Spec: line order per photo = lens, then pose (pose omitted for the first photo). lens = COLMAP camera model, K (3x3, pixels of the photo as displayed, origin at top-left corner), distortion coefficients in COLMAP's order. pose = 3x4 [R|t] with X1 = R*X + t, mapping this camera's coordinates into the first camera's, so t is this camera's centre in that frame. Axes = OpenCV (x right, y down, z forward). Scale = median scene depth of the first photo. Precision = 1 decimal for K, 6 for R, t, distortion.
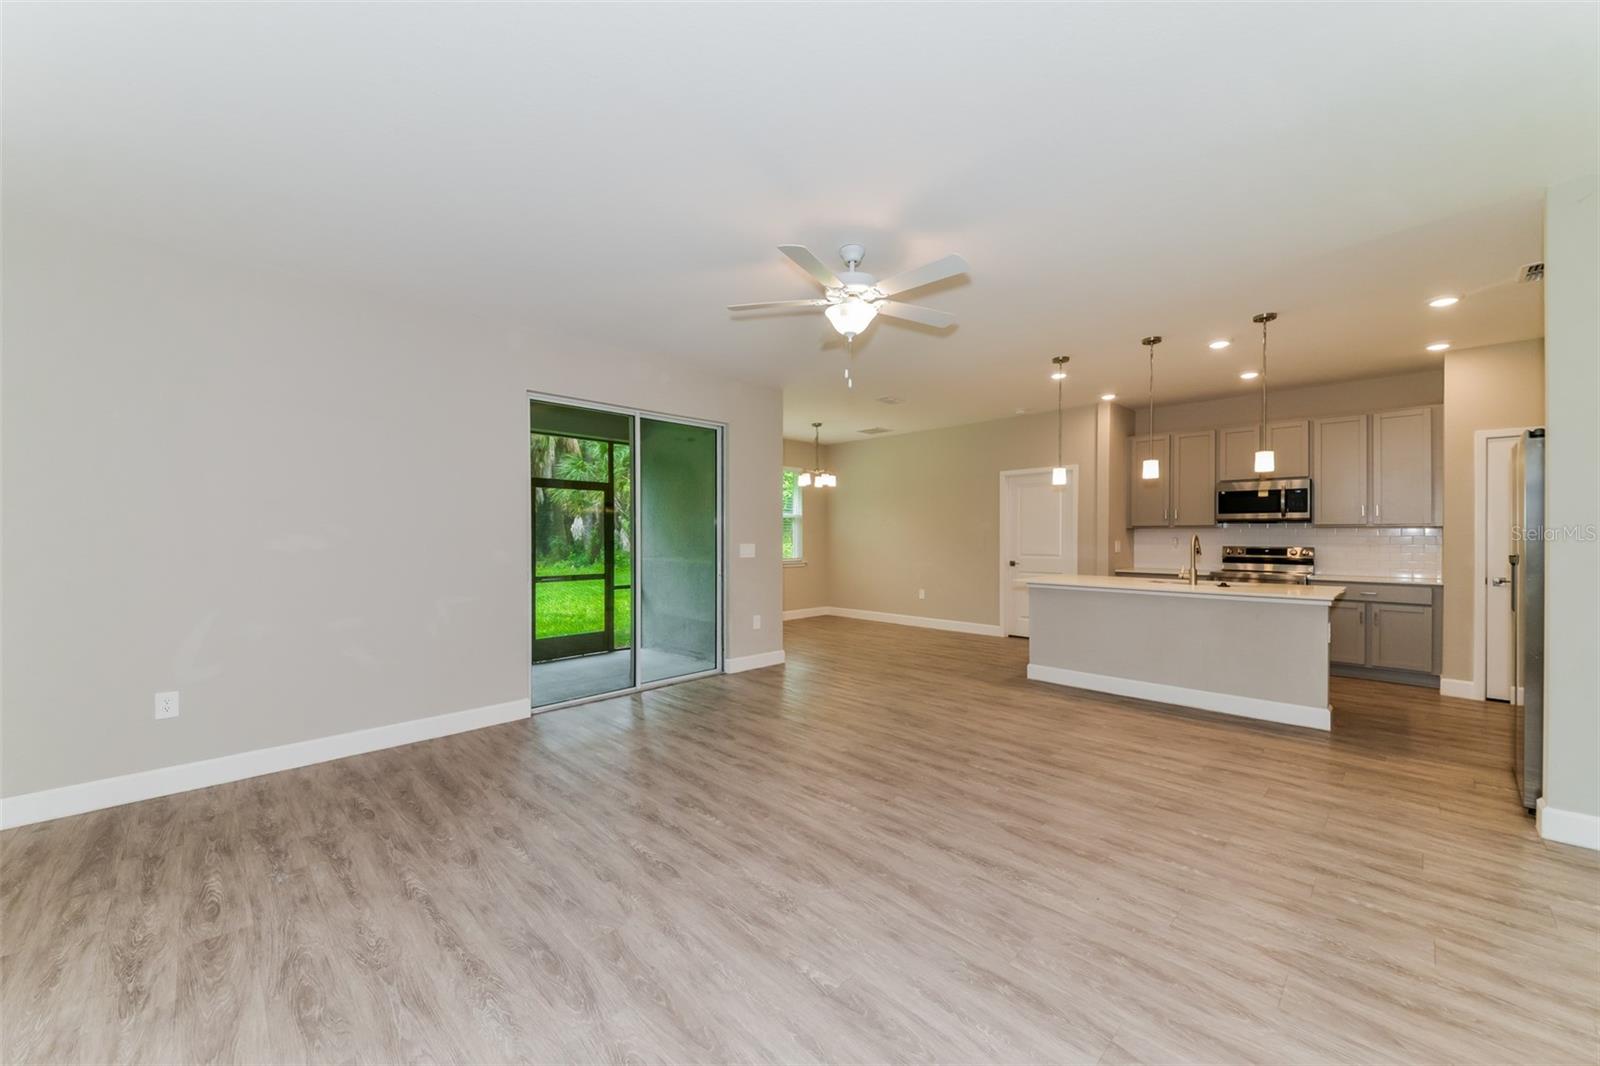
lens RADIAL K [[593.5, 0, 822.6], [0, 593.5, 530.8], [0, 0, 1]] dist [-0.000008, -0.000322]
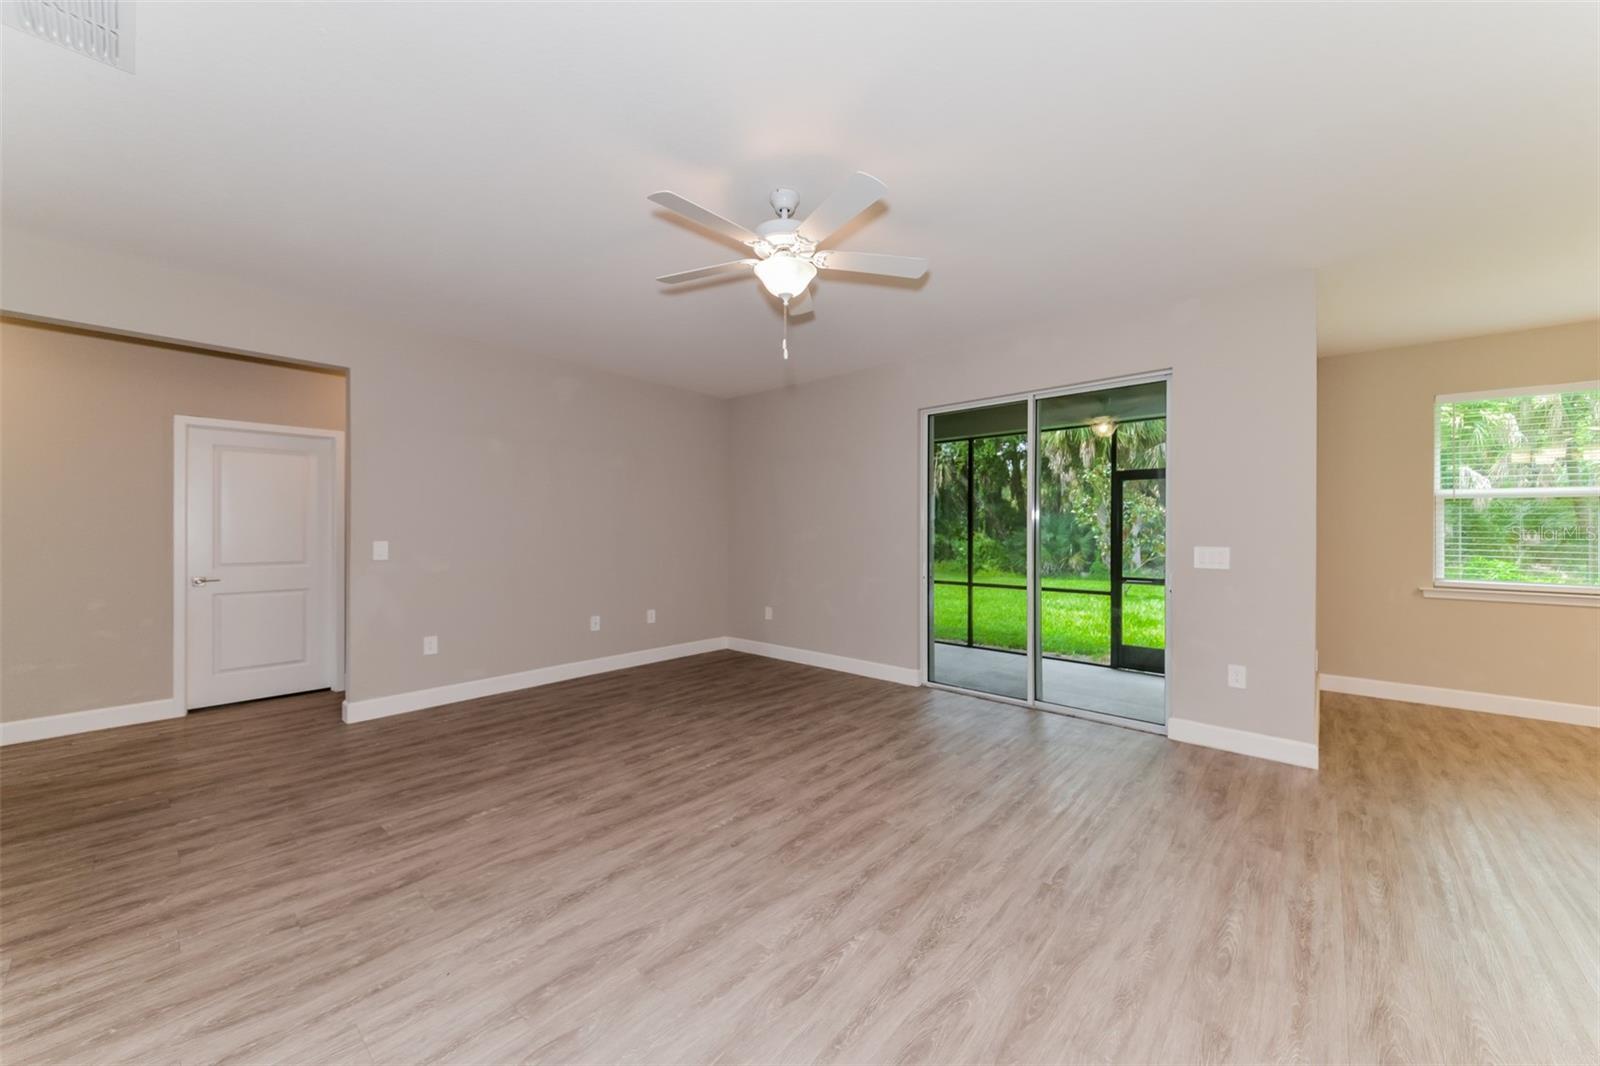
lens RADIAL K [[593.5, 0, 822.6], [0, 593.5, 530.8], [0, 0, 1]] dist [-0.000008, -0.000322]
pose [[0.067541, 0.009294, -0.997673, 0.910069], [0.000822, 0.999956, 0.009371, -0.006399], [0.997716, -0.001453, 0.067530, 1.010468]]
